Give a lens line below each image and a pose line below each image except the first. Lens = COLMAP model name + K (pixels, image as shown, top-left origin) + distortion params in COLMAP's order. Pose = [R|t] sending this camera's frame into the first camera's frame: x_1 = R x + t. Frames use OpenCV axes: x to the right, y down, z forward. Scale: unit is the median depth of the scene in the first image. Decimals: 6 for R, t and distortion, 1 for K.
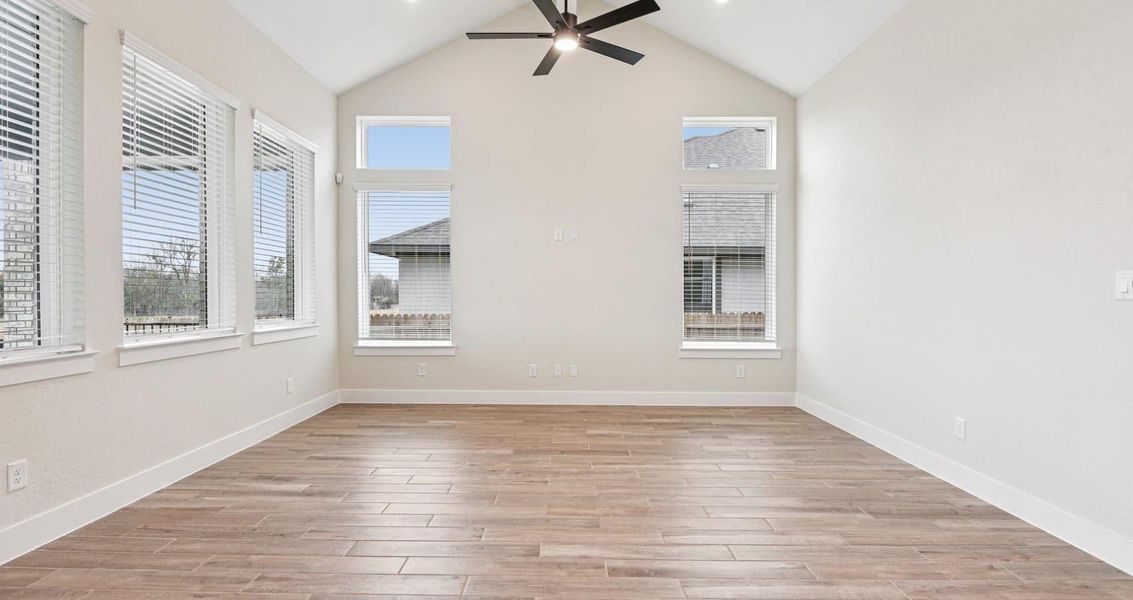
lens RADIAL K [[537.1, 0, 566.3], [0, 537.1, 298.0], [0, 0, 1]] dist [-0.000623, -0.000041]
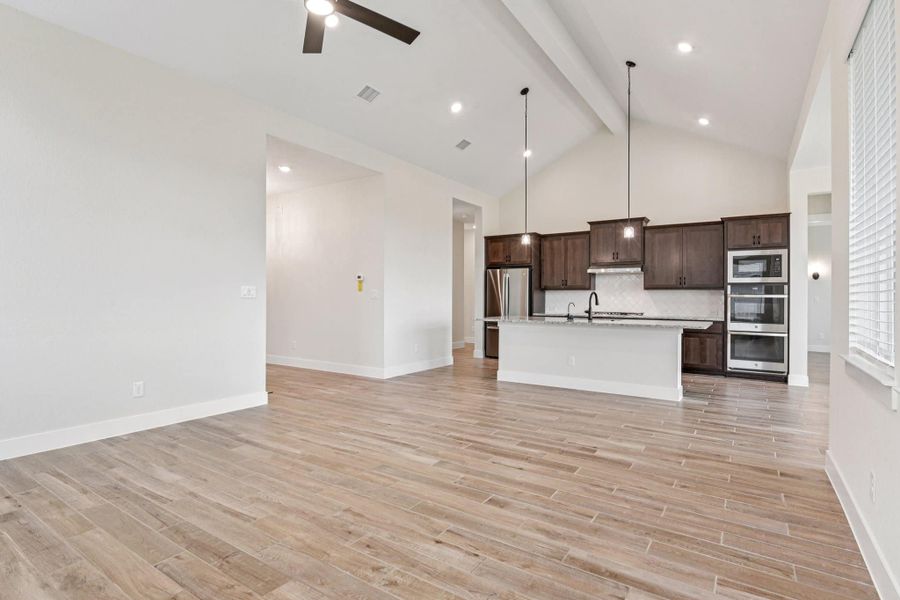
lens RADIAL K [[427.4, 0, 450.0], [0, 427.4, 300.0], [0, 0, 1]] dist [-0.000906, 0.000172]
pose [[-0.832073, -0.014023, 0.554489, -0.563533], [-0.007389, 0.999872, 0.014198, -0.013434], [-0.554617, 0.007717, -0.832070, 1.482631]]
